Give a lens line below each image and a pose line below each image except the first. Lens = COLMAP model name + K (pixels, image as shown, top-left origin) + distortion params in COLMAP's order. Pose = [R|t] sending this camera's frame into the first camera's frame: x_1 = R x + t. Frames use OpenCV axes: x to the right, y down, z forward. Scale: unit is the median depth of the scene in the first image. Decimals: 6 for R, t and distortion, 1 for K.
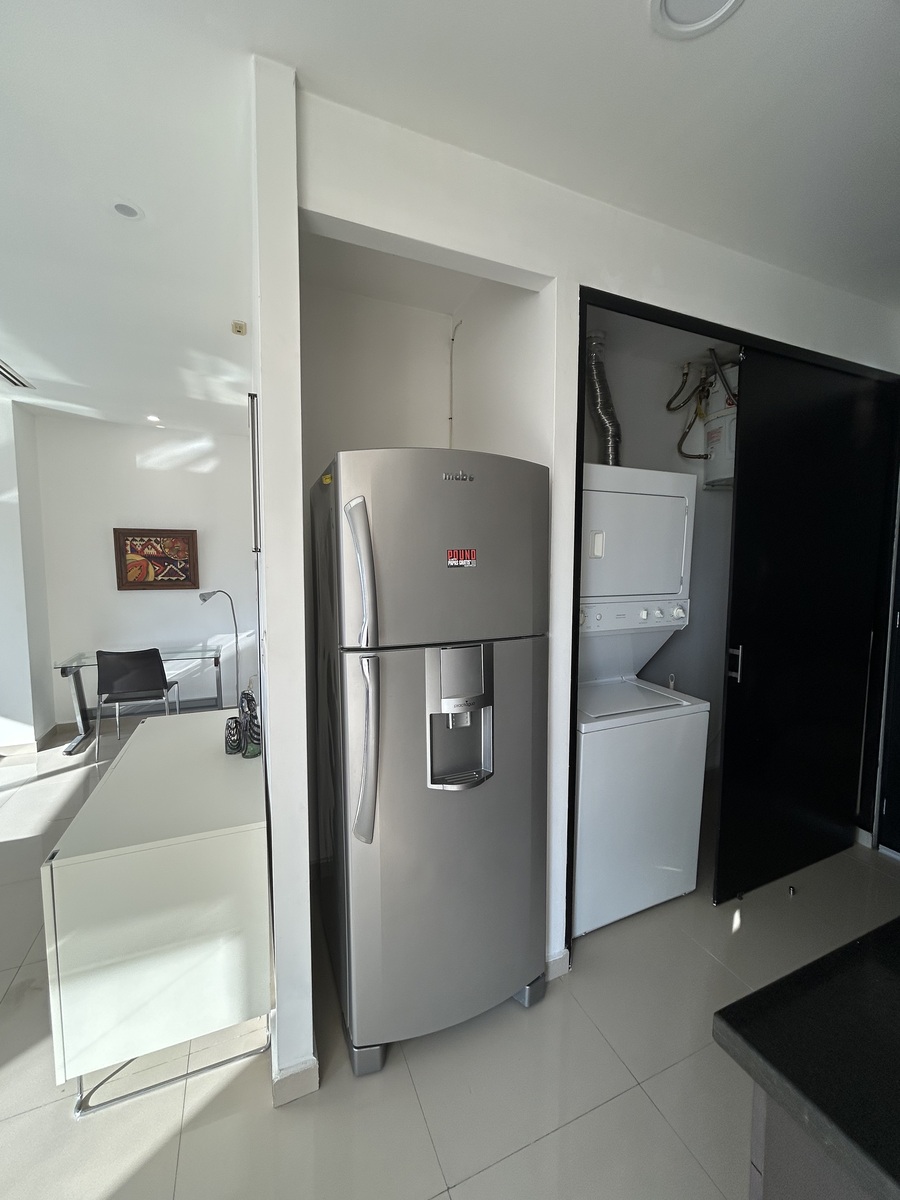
lens RADIAL K [[481.2, 0, 452.1], [0, 481.2, 599.5], [0, 0, 1]] dist [-0.002156, -0.000124]
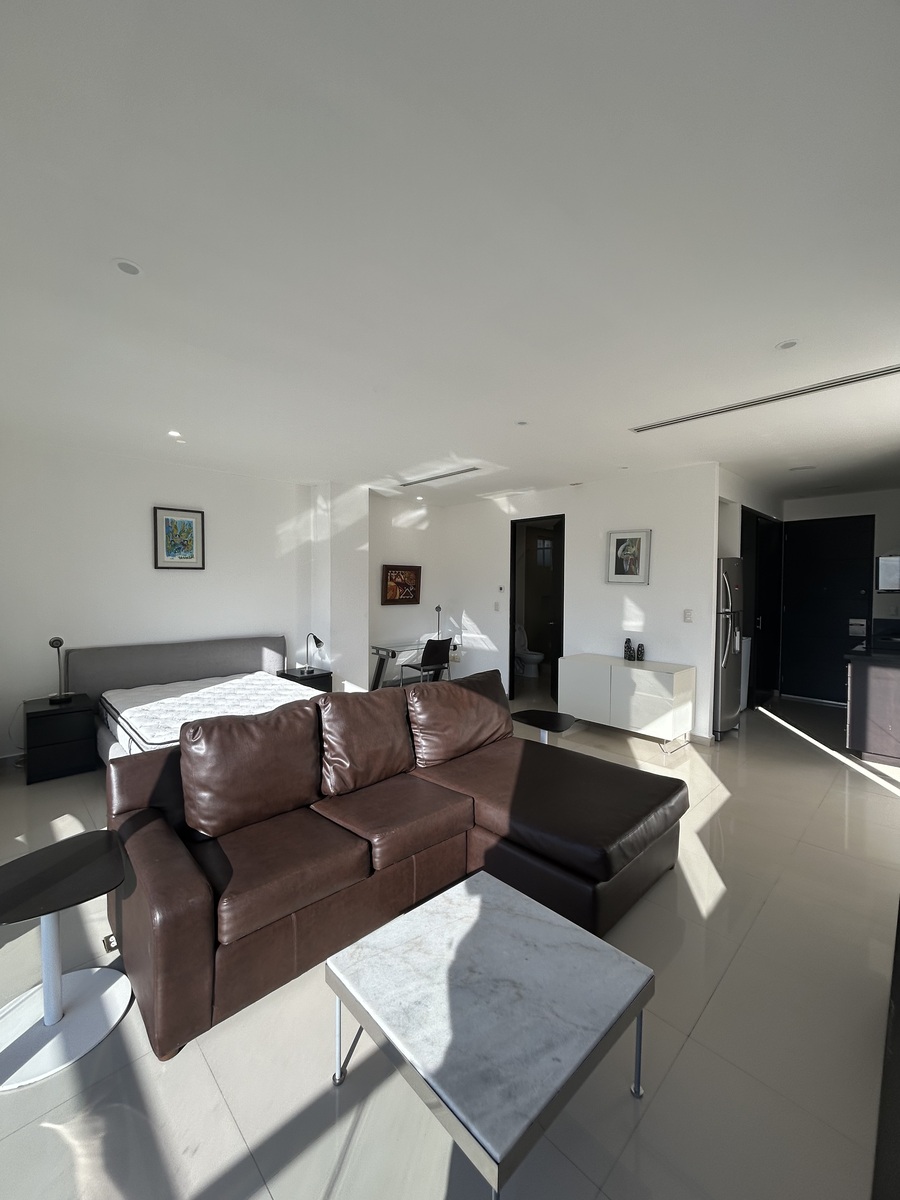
lens RADIAL K [[481.2, 0, 450.7], [0, 481.2, 598.8], [0, 0, 1]] dist [-0.002156, -0.000124]
pose [[0.935586, -0.007312, 0.353023, -1.015657], [0.025858, 0.998520, -0.047846, 0.039189], [-0.352151, 0.053893, 0.934390, -0.500733]]
